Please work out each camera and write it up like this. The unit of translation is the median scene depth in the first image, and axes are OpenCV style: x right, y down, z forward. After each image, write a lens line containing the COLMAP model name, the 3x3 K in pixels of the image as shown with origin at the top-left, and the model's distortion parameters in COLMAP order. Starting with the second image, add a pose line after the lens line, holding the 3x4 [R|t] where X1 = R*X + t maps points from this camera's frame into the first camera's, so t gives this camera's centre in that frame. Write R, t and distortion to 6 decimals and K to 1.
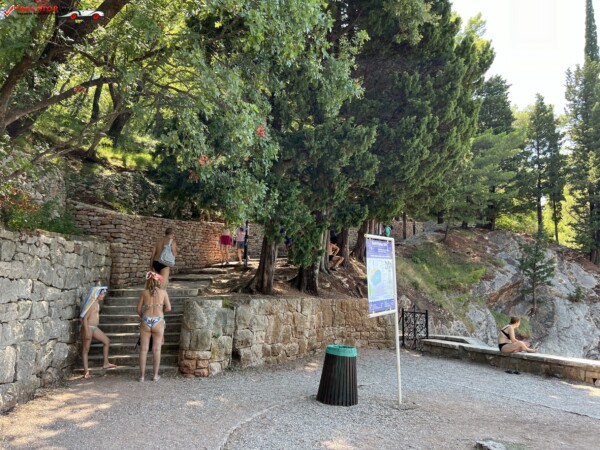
lens RADIAL K [[454.5, 0, 303.8], [0, 454.5, 221.1], [0, 0, 1]] dist [0.089144, -0.148103]
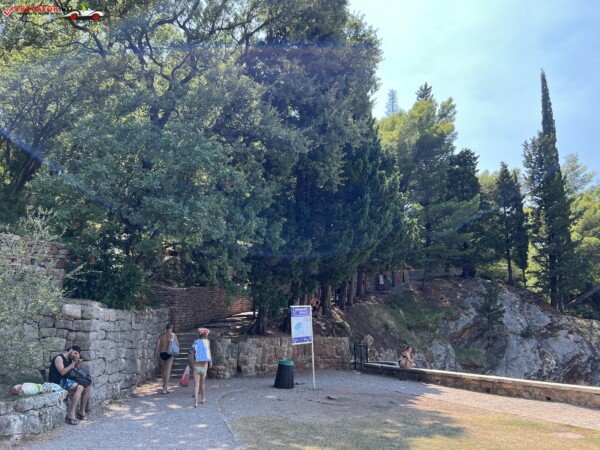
lens RADIAL K [[454.5, 0, 295.0], [0, 454.5, 225.4], [0, 0, 1]] dist [0.089144, -0.148103]
pose [[0.995273, -0.038763, -0.089044, 0.096095], [0.031813, 0.996431, -0.078182, -0.048424], [0.091757, 0.074980, 0.992955, -0.312840]]
